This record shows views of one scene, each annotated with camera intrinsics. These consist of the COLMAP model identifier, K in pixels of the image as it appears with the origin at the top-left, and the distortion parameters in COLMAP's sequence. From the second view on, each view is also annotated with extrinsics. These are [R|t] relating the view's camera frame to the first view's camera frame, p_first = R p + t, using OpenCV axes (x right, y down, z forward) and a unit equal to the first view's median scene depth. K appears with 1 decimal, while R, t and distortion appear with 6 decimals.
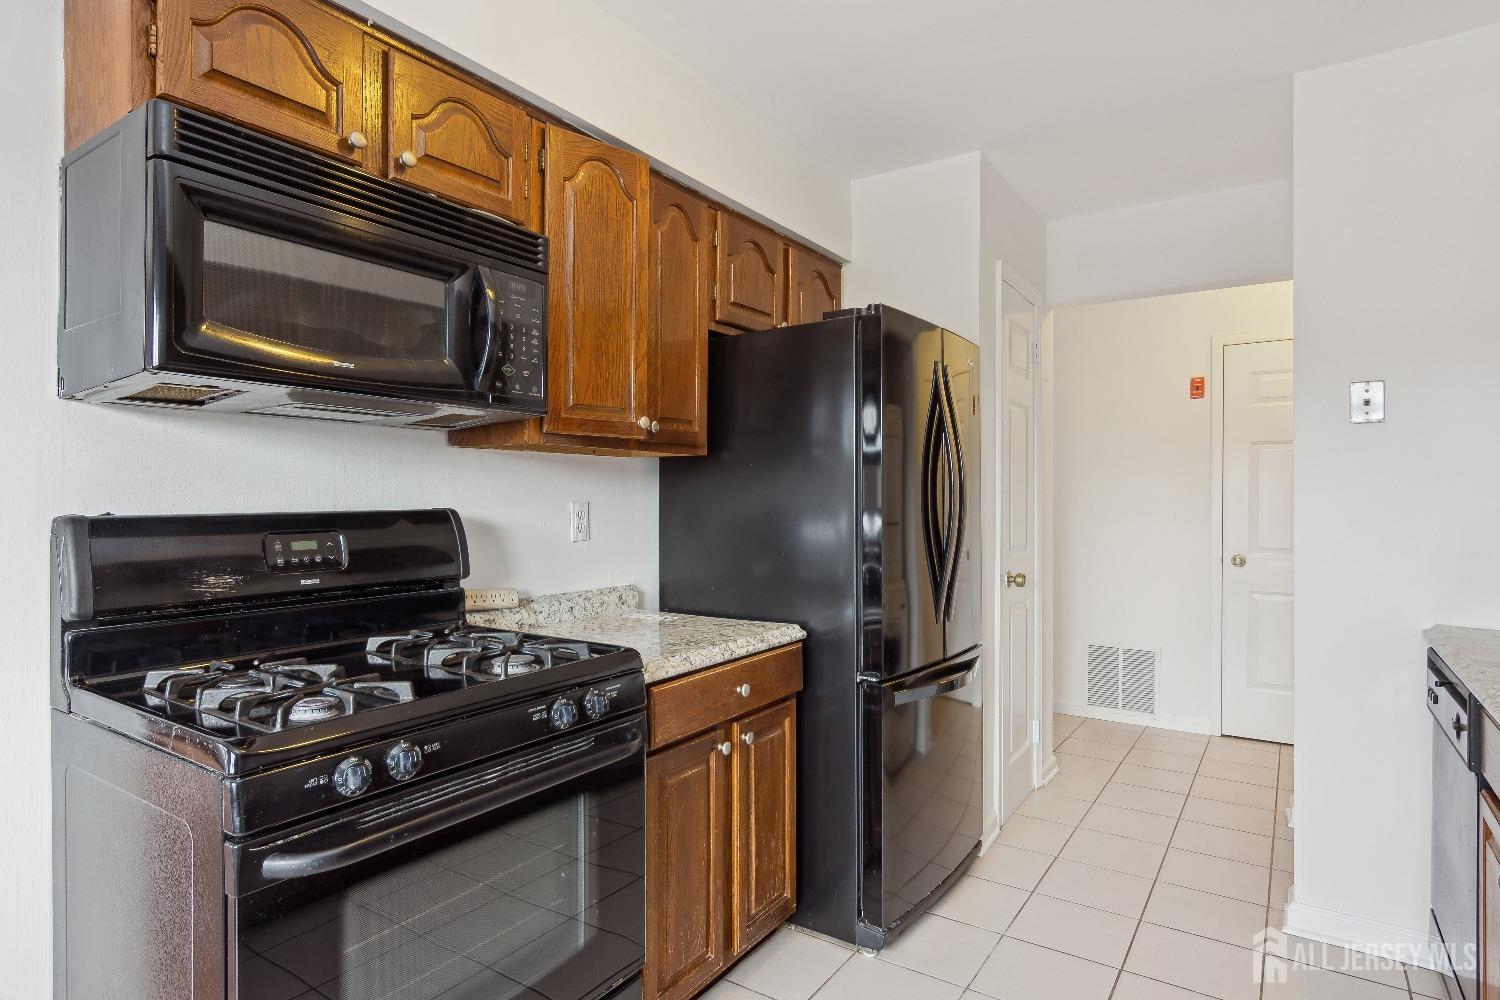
lens RADIAL K [[819.5, 0, 750.5], [0, 819.5, 496.5], [0, 0, 1]] dist [0.014146, -0.001590]
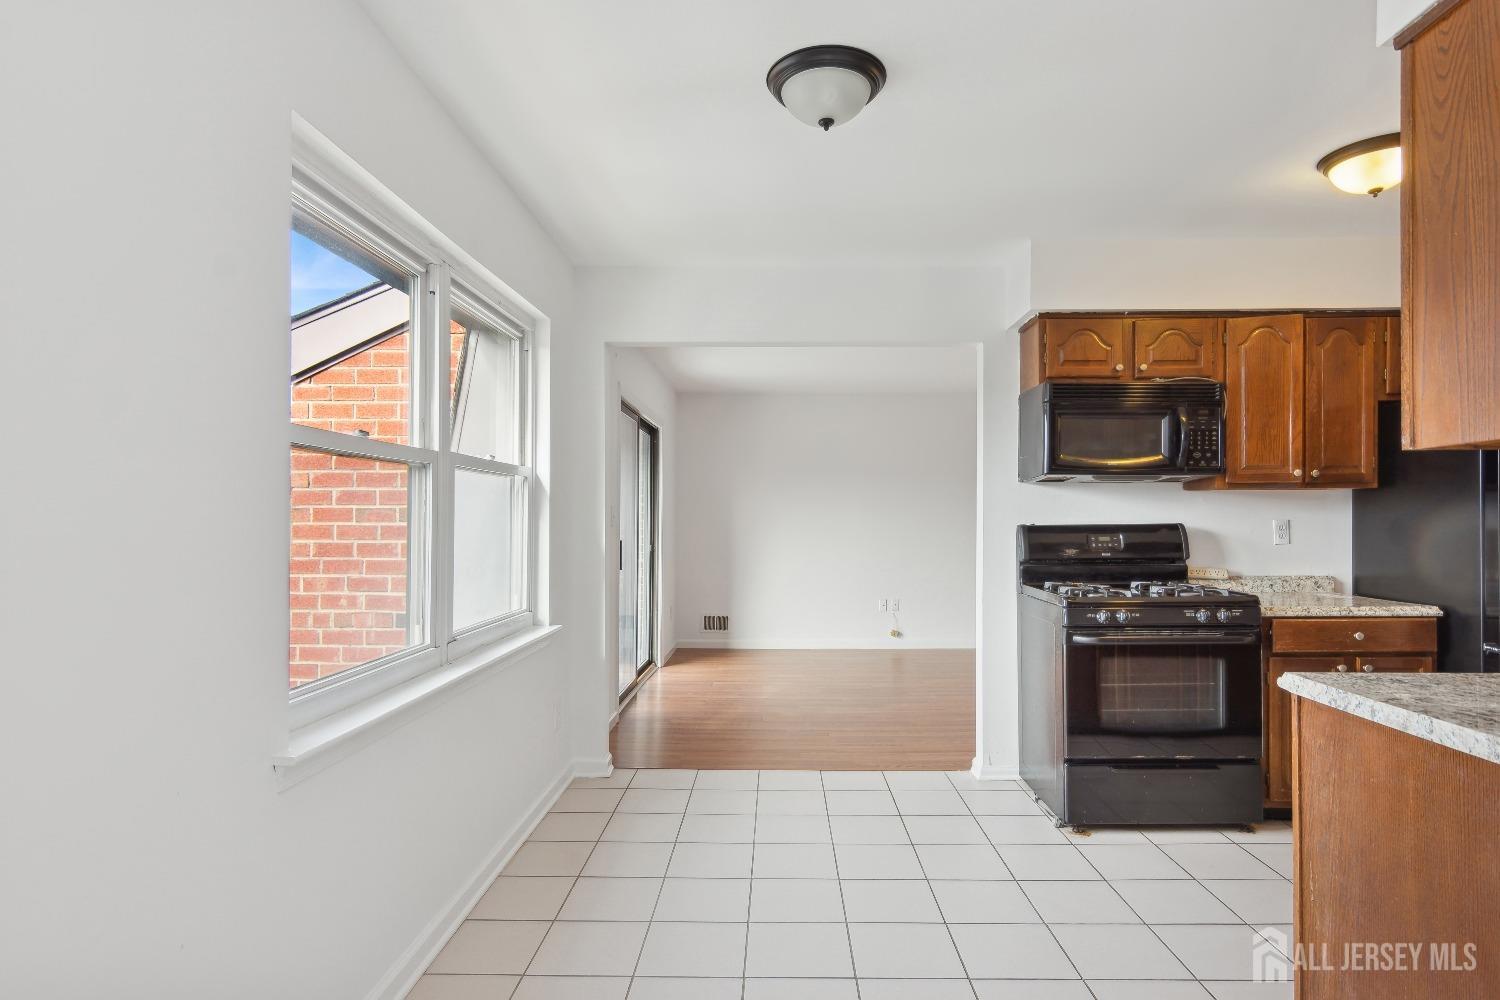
lens RADIAL K [[819.5, 0, 750.5], [0, 819.5, 496.5], [0, 0, 1]] dist [0.014146, -0.001590]
pose [[0.528722, -0.020993, -0.848535, 0.838525], [0.006866, 0.999767, -0.020456, -0.018440], [0.848767, 0.004989, 0.528743, -1.000708]]
